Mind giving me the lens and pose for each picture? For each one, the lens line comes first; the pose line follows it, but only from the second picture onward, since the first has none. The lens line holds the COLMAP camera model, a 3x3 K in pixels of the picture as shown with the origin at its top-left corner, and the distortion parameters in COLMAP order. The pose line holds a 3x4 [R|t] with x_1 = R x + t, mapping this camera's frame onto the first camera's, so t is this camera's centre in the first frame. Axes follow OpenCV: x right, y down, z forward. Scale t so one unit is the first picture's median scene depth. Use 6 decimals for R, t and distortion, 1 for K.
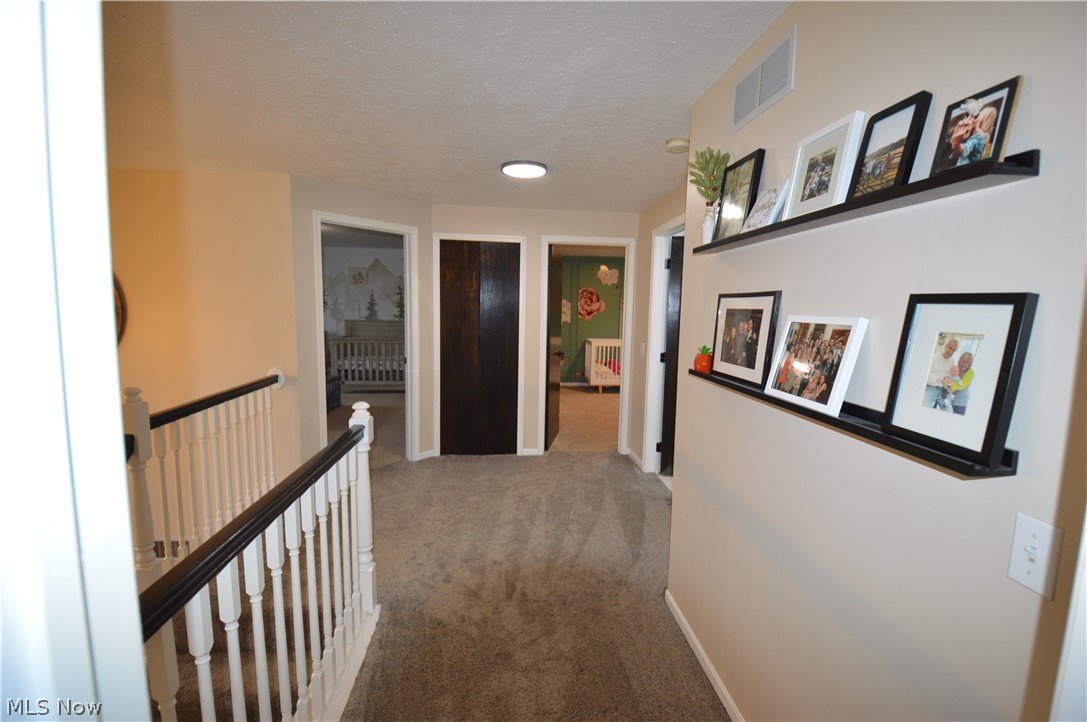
lens RADIAL K [[489.9, 0, 553.1], [0, 489.9, 365.5], [0, 0, 1]] dist [-0.007513, -0.011701]
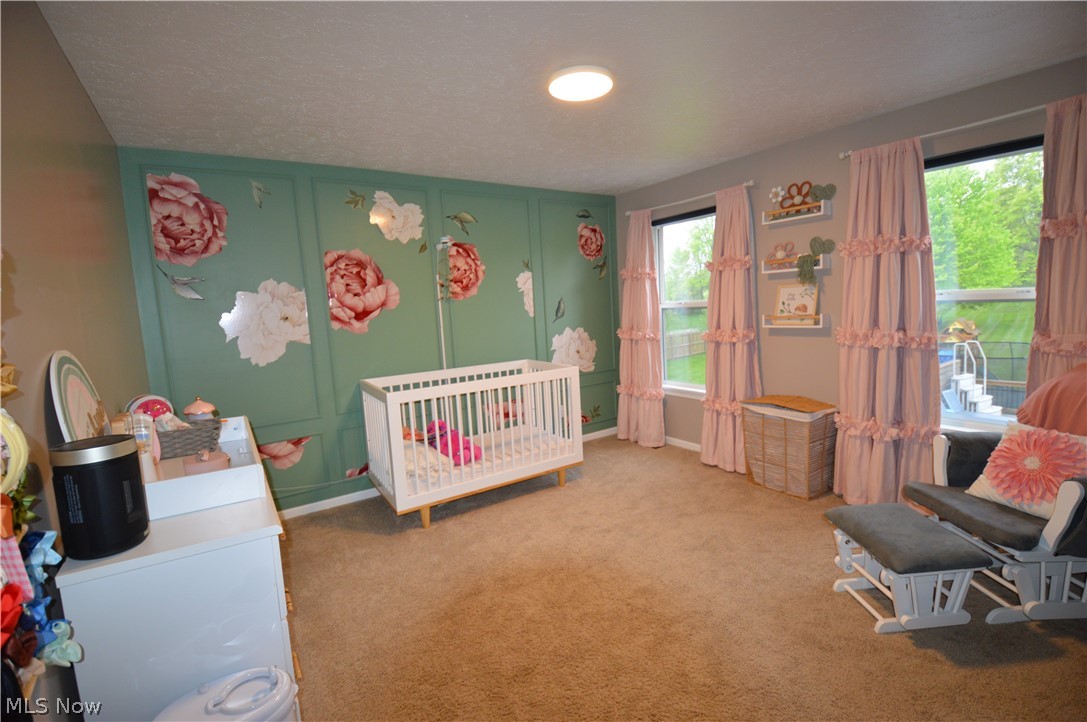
lens RADIAL K [[489.9, 0, 548.2], [0, 489.9, 360.1], [0, 0, 1]] dist [-0.007513, -0.011701]
pose [[0.875341, -0.119066, 0.468617, 0.017193], [0.125638, 0.991925, 0.017347, -0.058692], [-0.466898, 0.043692, 0.883231, 0.585260]]
